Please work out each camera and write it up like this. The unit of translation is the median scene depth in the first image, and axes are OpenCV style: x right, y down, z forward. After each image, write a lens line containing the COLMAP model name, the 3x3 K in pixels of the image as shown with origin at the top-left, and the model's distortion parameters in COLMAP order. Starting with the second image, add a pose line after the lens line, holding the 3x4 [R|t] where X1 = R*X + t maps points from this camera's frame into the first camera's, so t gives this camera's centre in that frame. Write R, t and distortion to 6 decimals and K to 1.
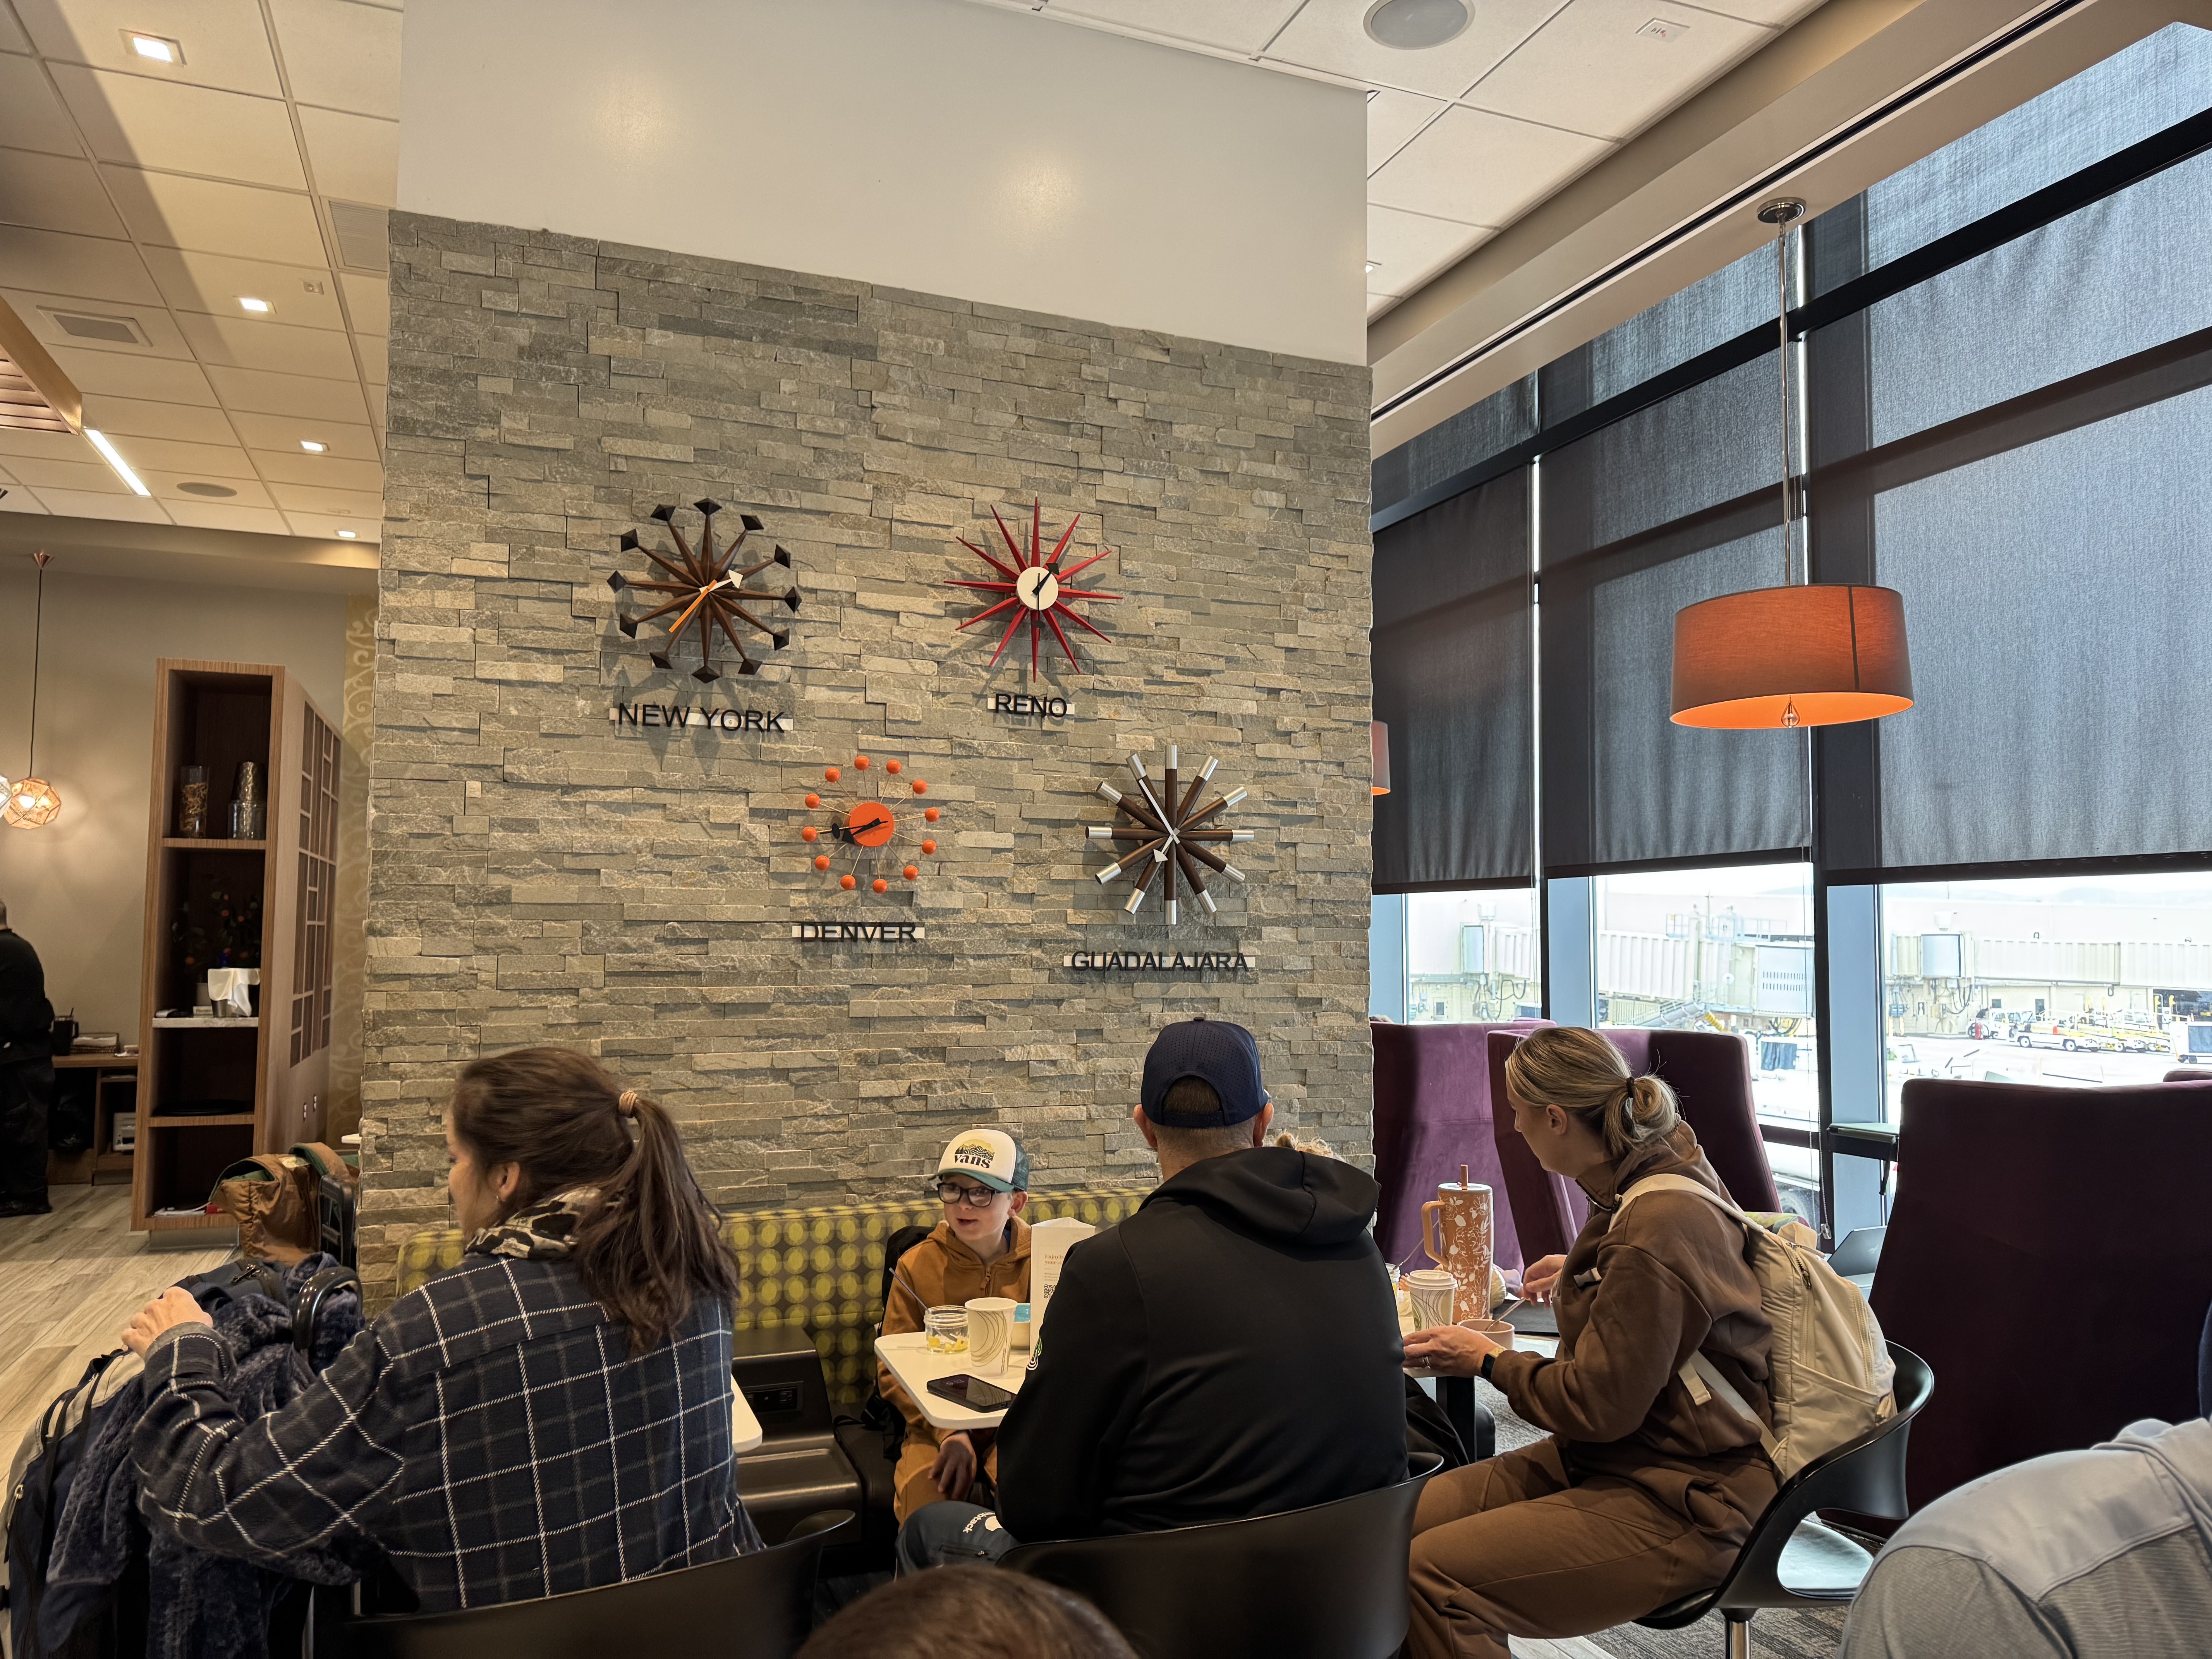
lens RADIAL K [[1578.5, 0, 1106.0], [0, 1578.5, 829.5], [0, 0, 1]] dist [-0.000568, -0.001400]
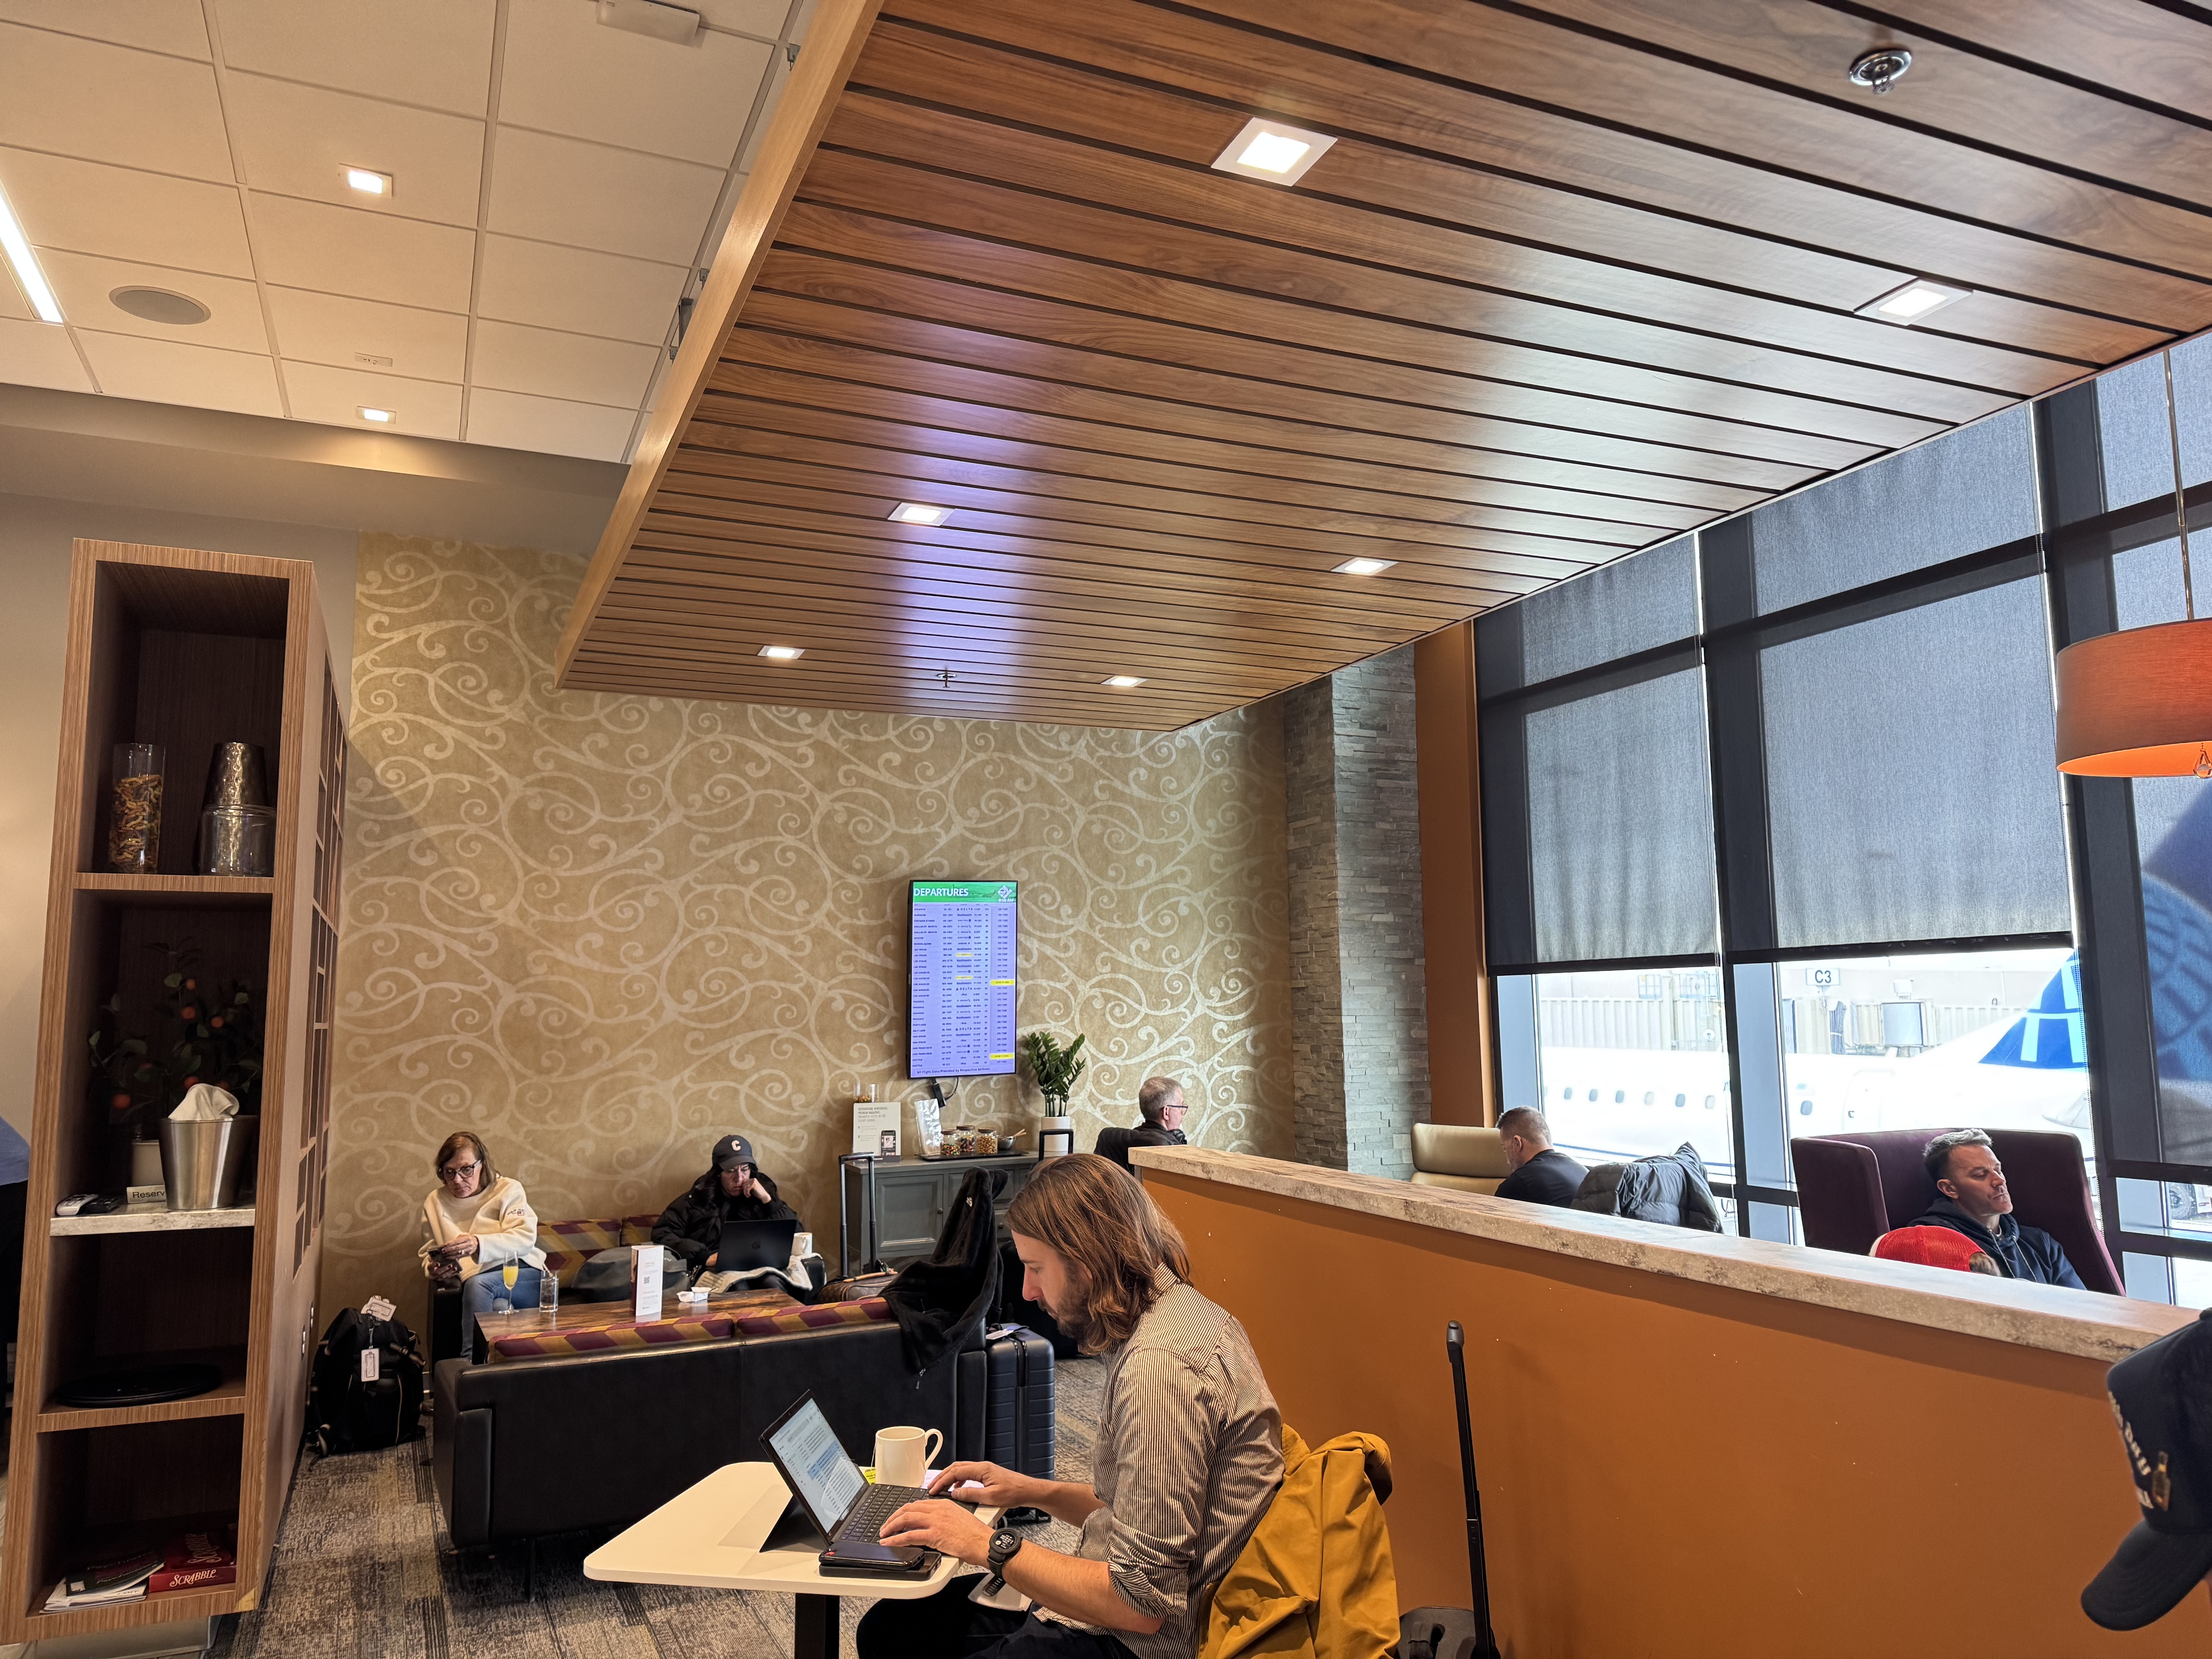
lens RADIAL K [[1536.3, 0, 1106.0], [0, 1536.3, 829.5], [0, 0, 1]] dist [-0.004916, -0.001072]
pose [[0.997715, -0.009945, 0.066820, -0.270487], [0.013590, 0.998431, -0.054324, 0.022249], [-0.066175, 0.055108, 0.996285, 0.436461]]
